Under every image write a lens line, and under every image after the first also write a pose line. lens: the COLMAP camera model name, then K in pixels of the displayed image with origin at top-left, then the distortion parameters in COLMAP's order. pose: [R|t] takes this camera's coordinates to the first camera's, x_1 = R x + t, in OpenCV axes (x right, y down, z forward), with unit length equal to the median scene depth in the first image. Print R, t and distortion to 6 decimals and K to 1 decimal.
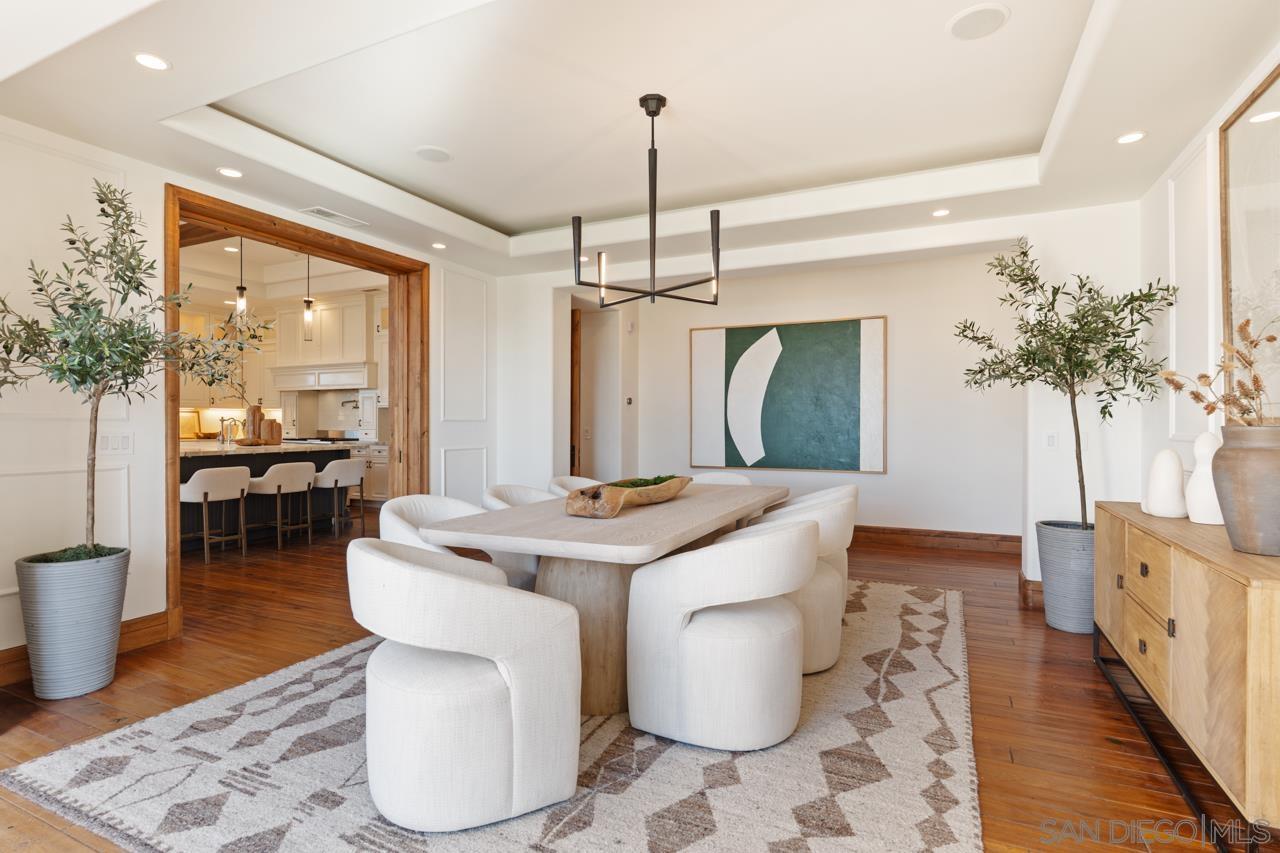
lens RADIAL K [[636.1, 0, 640.0], [0, 636.1, 426.5], [0, 0, 1]] dist [-0.003004, 0.000116]
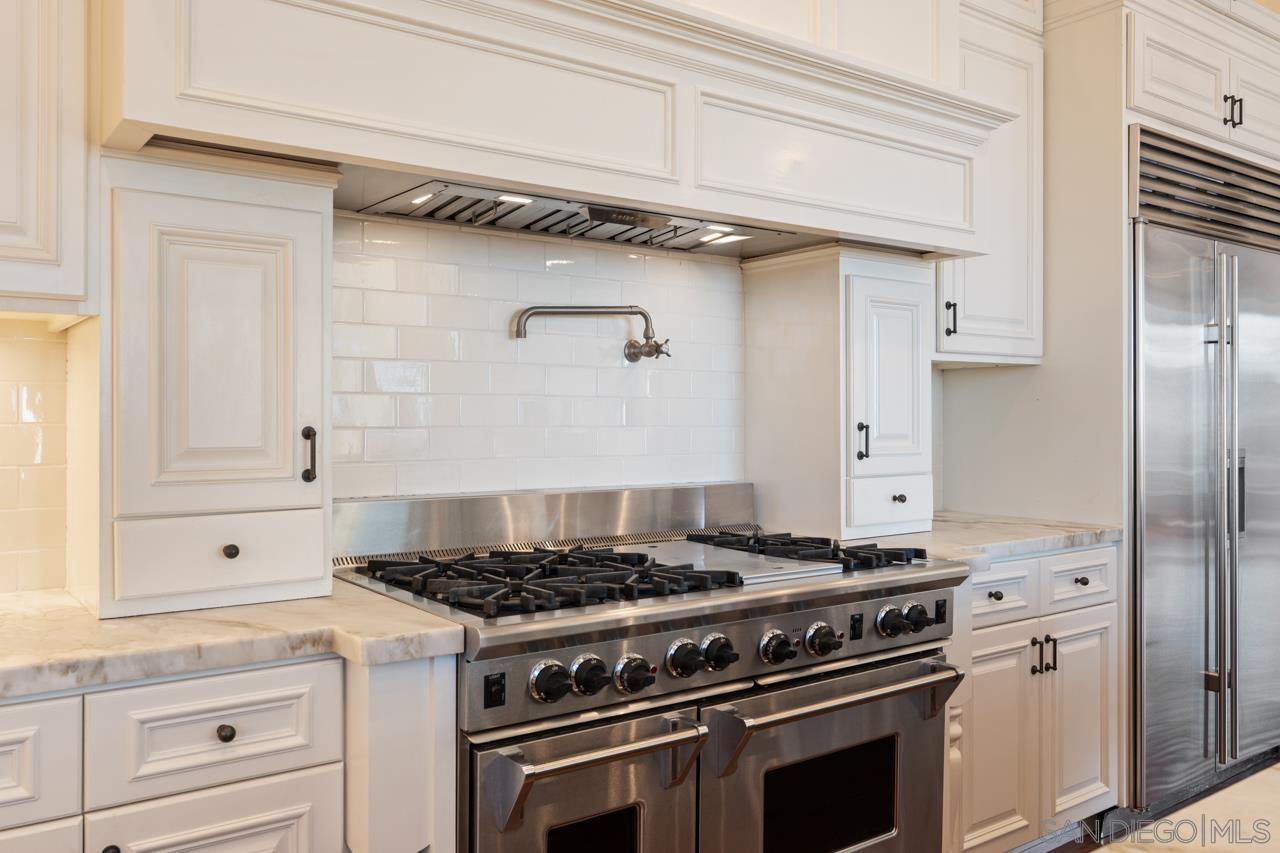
lens RADIAL K [[1022.2, 0, 640.3], [0, 1022.2, 408.6], [0, 0, 1]] dist [-0.000863, -0.000447]
pose [[0.466247, 0.000681, 0.884654, -1.610800], [0.005650, 0.999977, -0.003748, -0.030705], [-0.884636, 0.006745, 0.466233, 2.047787]]
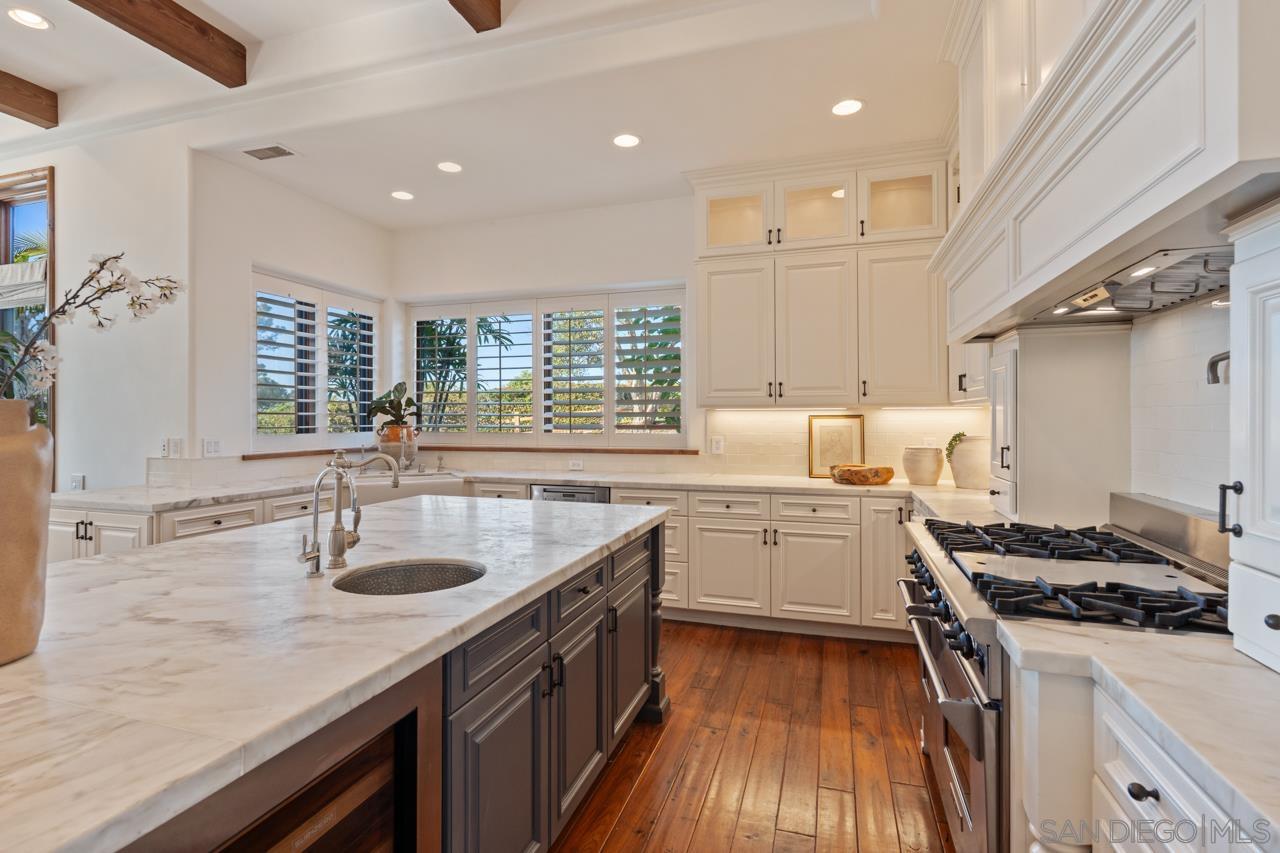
lens RADIAL K [[599.0, 0, 638.6], [0, 599.0, 417.8], [0, 0, 1]] dist [0.001998, 0.000424]
pose [[0.131093, -0.002455, -0.991367, -0.763478], [-0.004580, 0.999985, -0.003082, -0.048131], [0.991360, 0.004945, 0.131080, 1.946866]]
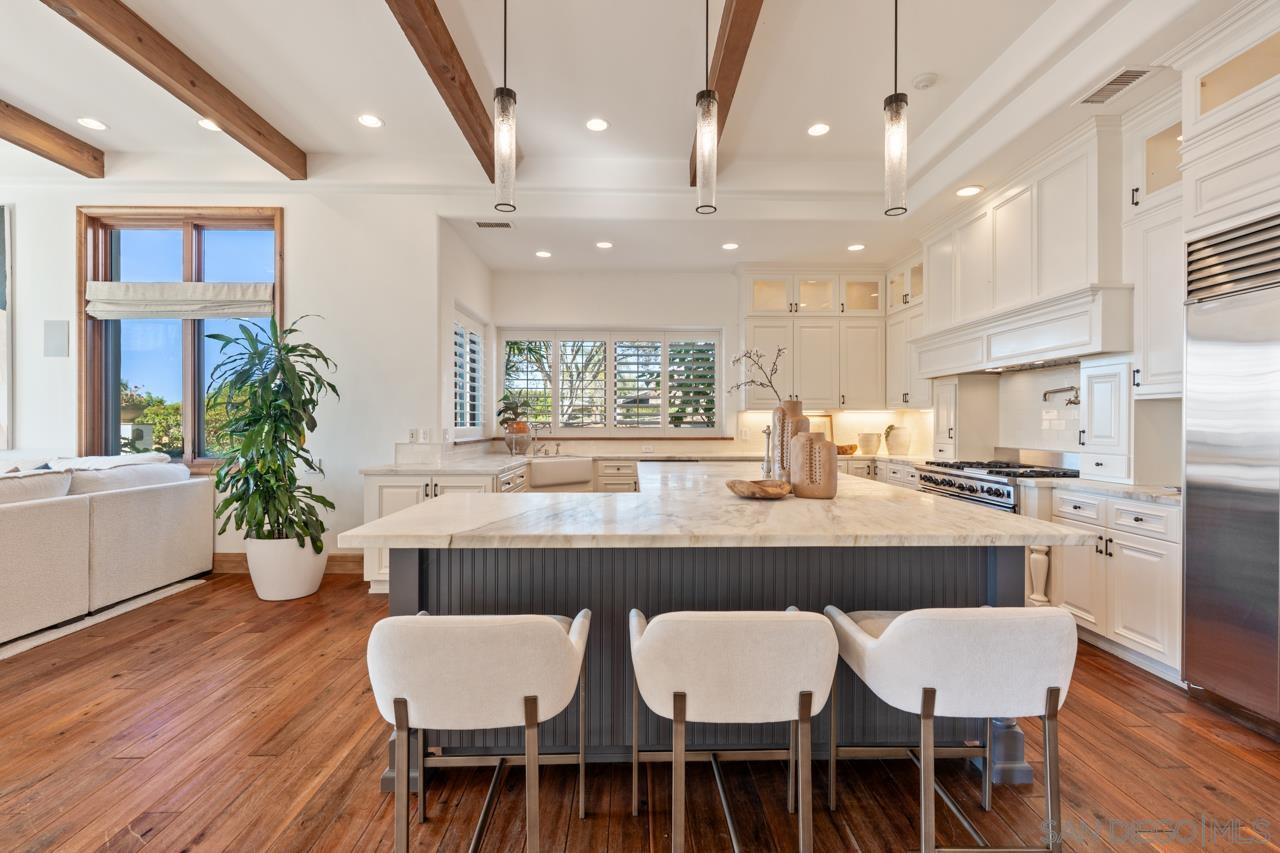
lens RADIAL K [[564.2, 0, 641.7], [0, 564.2, 423.8], [0, 0, 1]] dist [-0.003219, -0.000396]
pose [[0.447992, 0.000927, -0.894037, -0.522750], [-0.006582, 0.999976, -0.002261, -0.026363], [0.894013, 0.006897, 0.447987, 1.260275]]
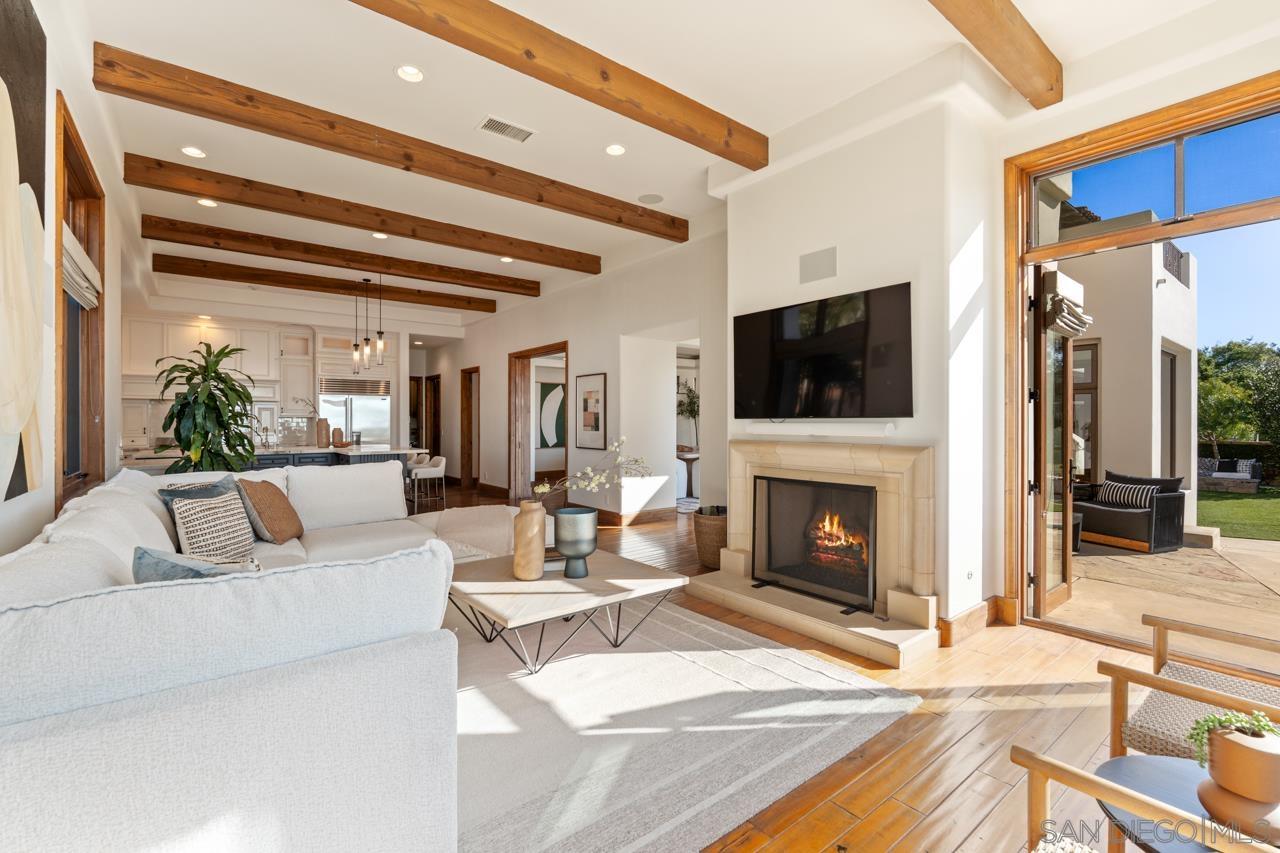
lens RADIAL K [[558.2, 0, 645.1], [0, 558.2, 428.1], [0, 0, 1]] dist [-0.001953, -0.000194]
pose [[0.438949, -0.012672, 0.898423, -2.339804], [0.006112, 0.999920, 0.011117, -0.034080], [-0.898491, 0.000611, 0.438991, -0.224706]]
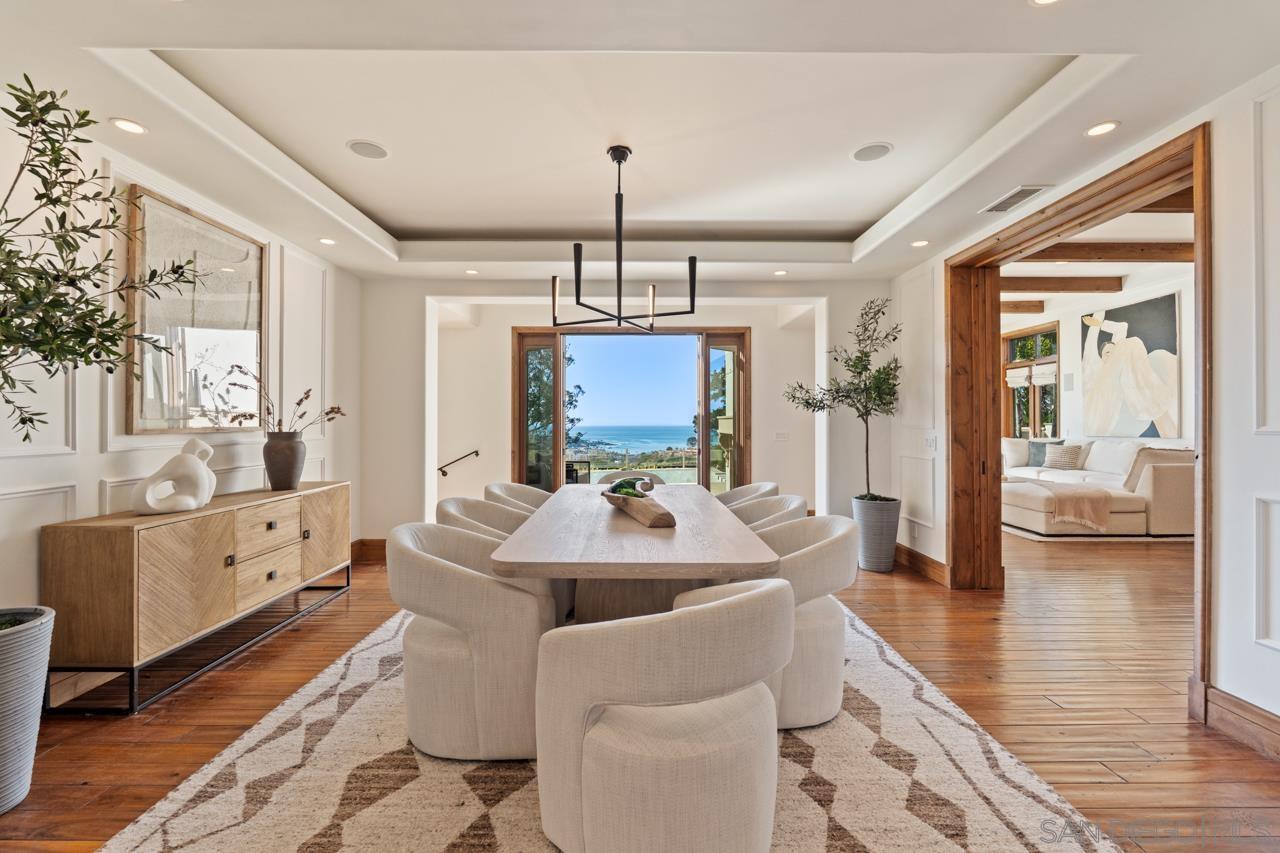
lens RADIAL K [[556.9, 0, 641.1], [0, 556.9, 421.3], [0, 0, 1]] dist [-0.000158, 0.000013]
pose [[-0.897918, -0.002443, -0.440157, 0.334998], [-0.003780, 0.999991, 0.002162, -0.021790], [0.440147, 0.003605, -0.897918, 1.511762]]
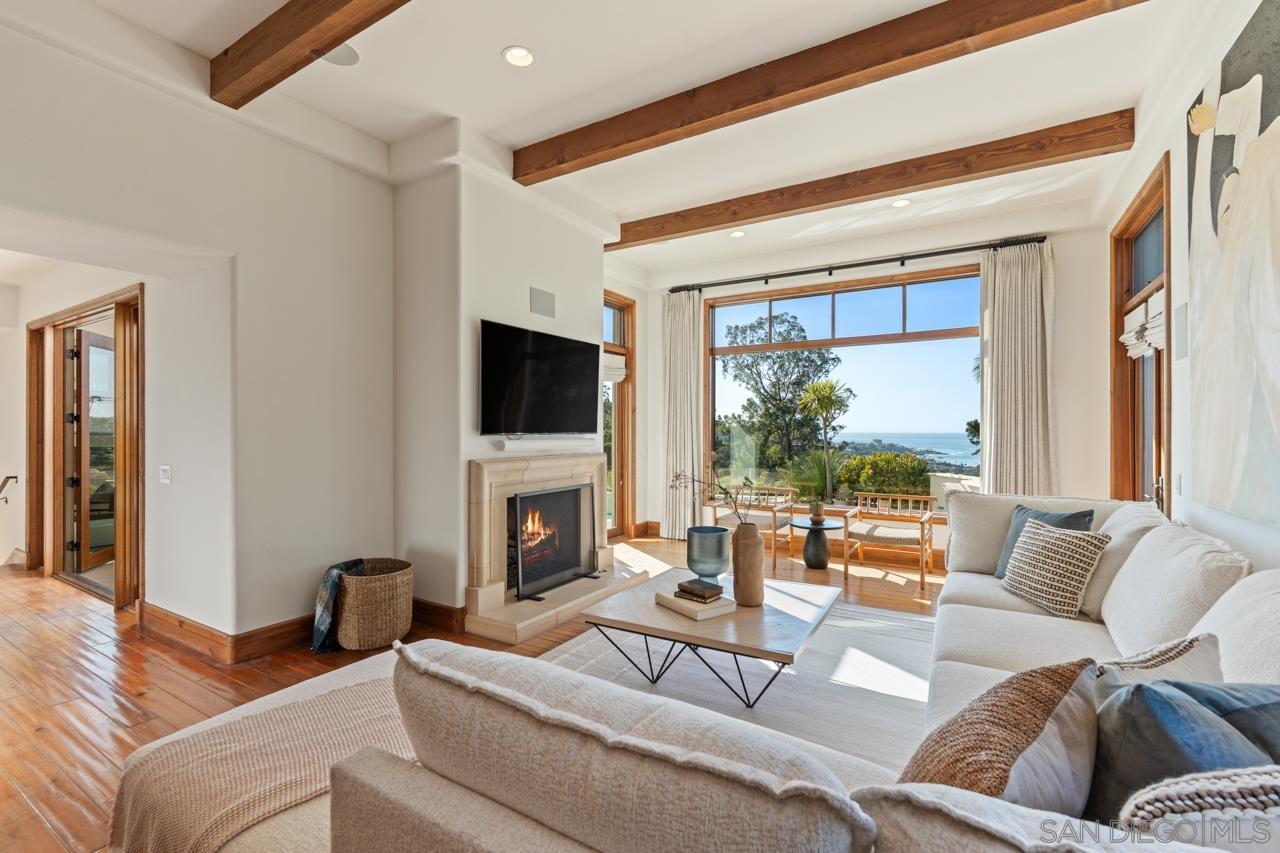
lens RADIAL K [[558.2, 0, 645.1], [0, 558.2, 428.1], [0, 0, 1]] dist [-0.001953, -0.000194]
pose [[-0.995668, -0.003857, 0.092897, -1.650171], [-0.003312, 0.999976, 0.006016, -0.058138], [-0.092918, 0.005682, -0.995658, 1.025381]]
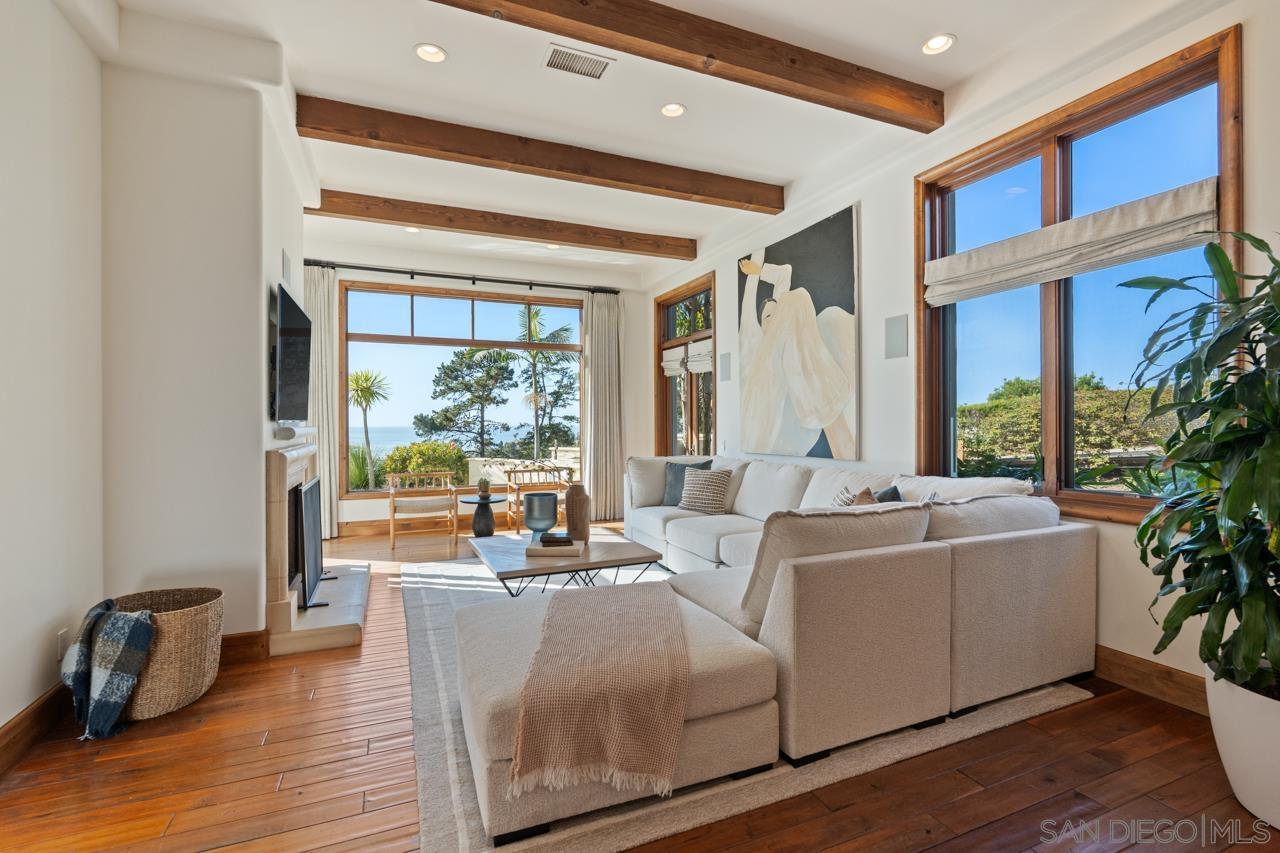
lens RADIAL K [[577.3, 0, 638.7], [0, 577.3, 421.3], [0, 0, 1]] dist [-0.001490, -0.000266]
pose [[-0.658577, -0.002796, -0.752508, -0.999554], [-0.004512, 0.999990, 0.000233, -0.041886], [0.752500, 0.003549, -0.658583, 1.041285]]
